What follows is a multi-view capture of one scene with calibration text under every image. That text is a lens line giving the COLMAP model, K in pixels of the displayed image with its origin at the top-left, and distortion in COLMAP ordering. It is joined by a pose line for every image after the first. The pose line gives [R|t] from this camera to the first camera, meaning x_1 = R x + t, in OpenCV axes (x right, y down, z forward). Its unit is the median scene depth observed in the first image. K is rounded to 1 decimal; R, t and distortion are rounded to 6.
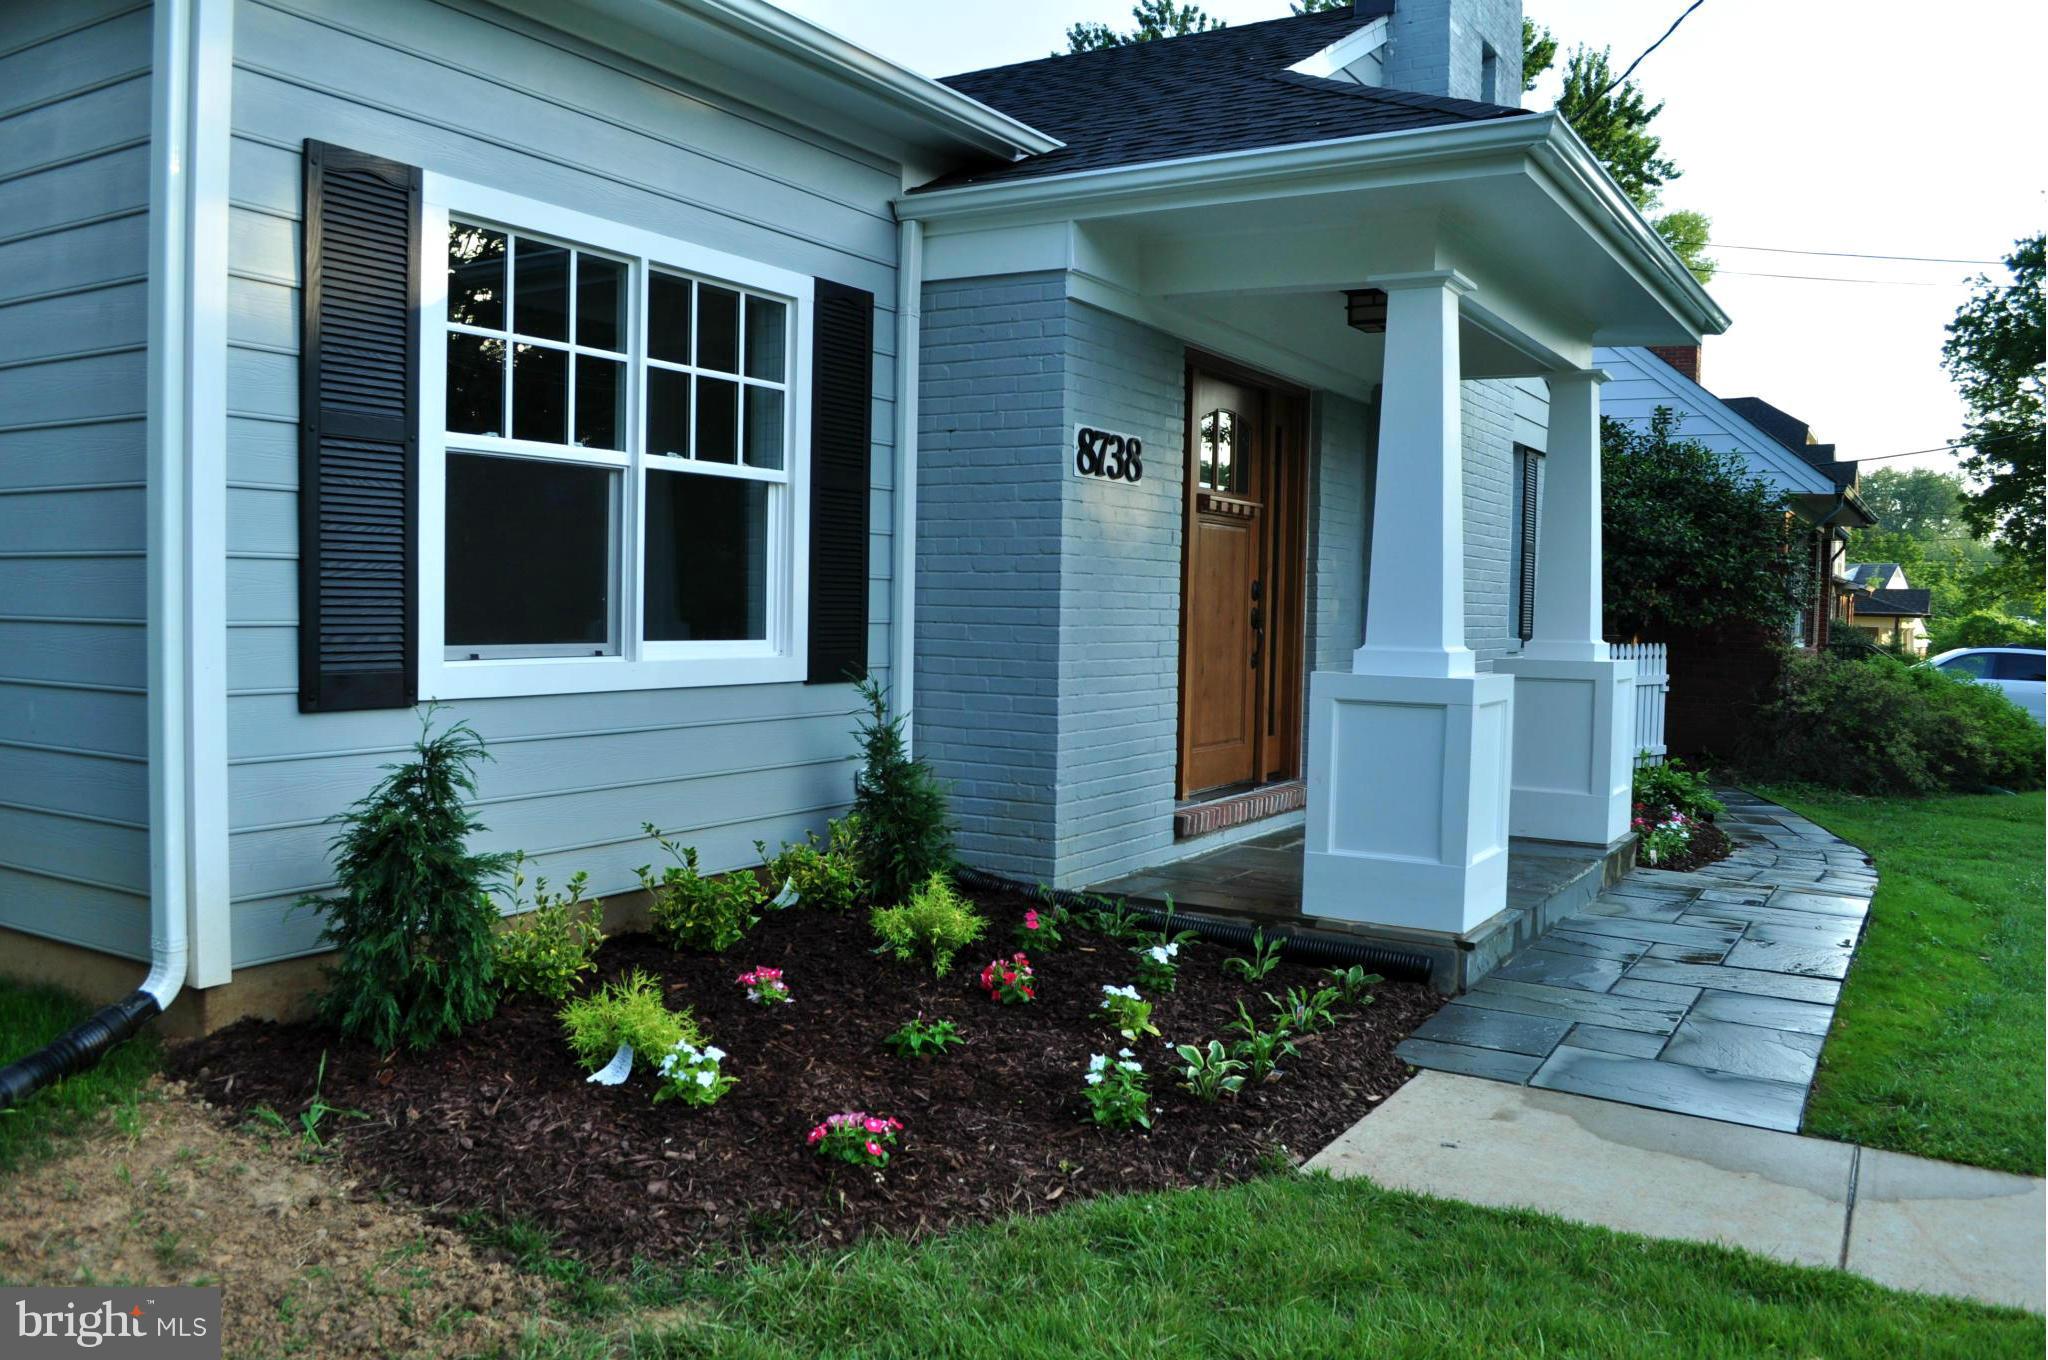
lens RADIAL K [[1596.0, 0, 1029.8], [0, 1596.0, 686.2], [0, 0, 1]] dist [-0.012785, 0.007391]
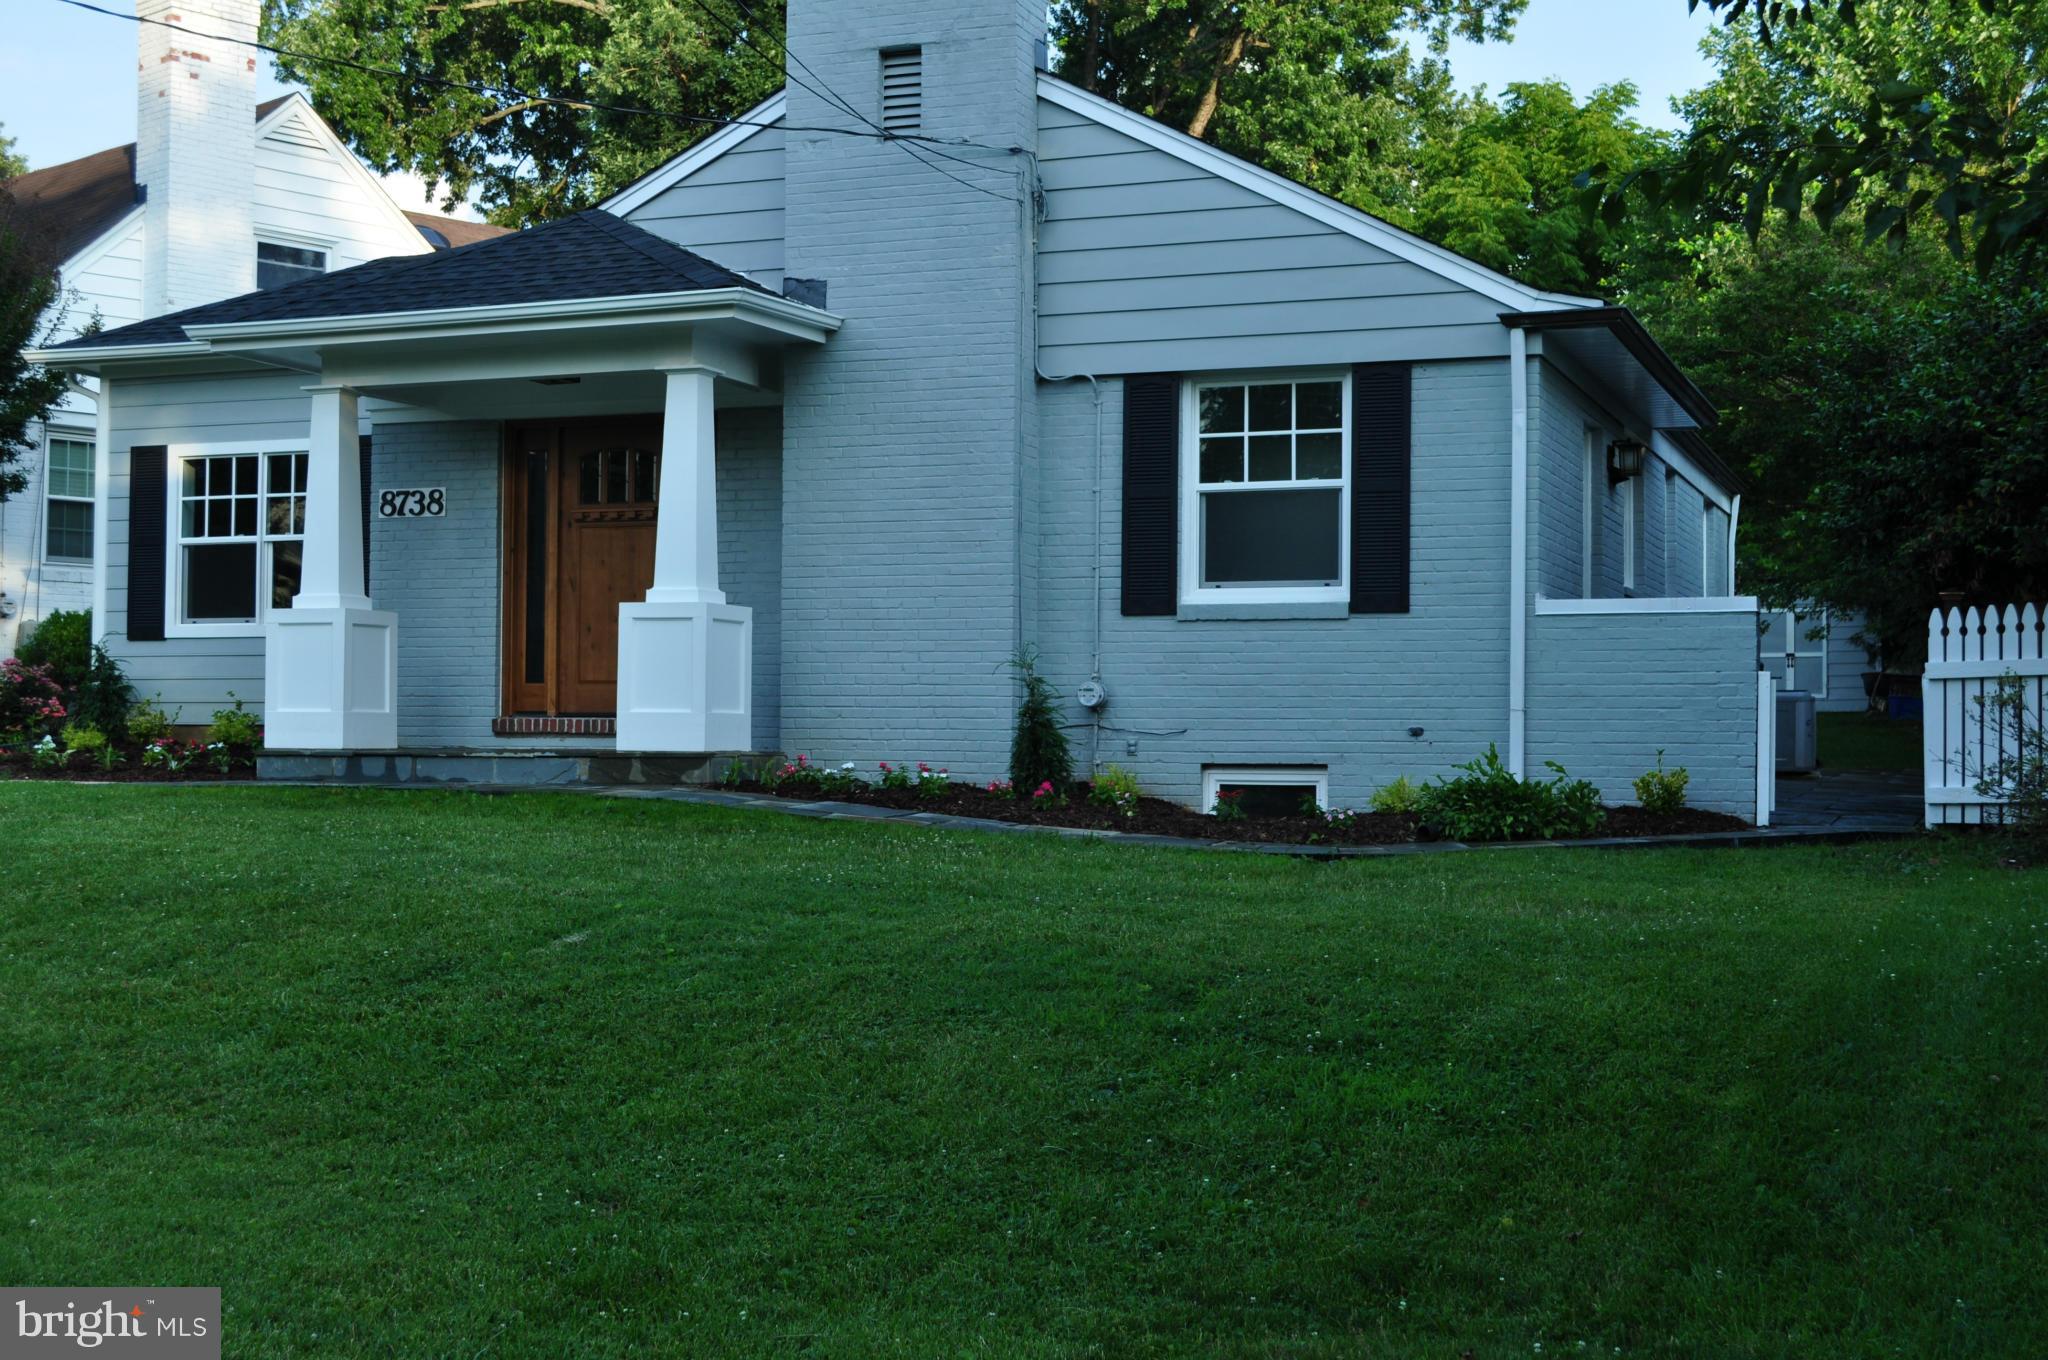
lens RADIAL K [[1596.0, 0, 1029.8], [0, 1596.0, 686.2], [0, 0, 1]] dist [-0.012785, 0.007391]
pose [[0.353767, -0.014405, -0.935223, 2.313888], [-0.038967, 0.998786, -0.030124, 0.100442], [0.934522, 0.047100, 0.352776, 1.229660]]
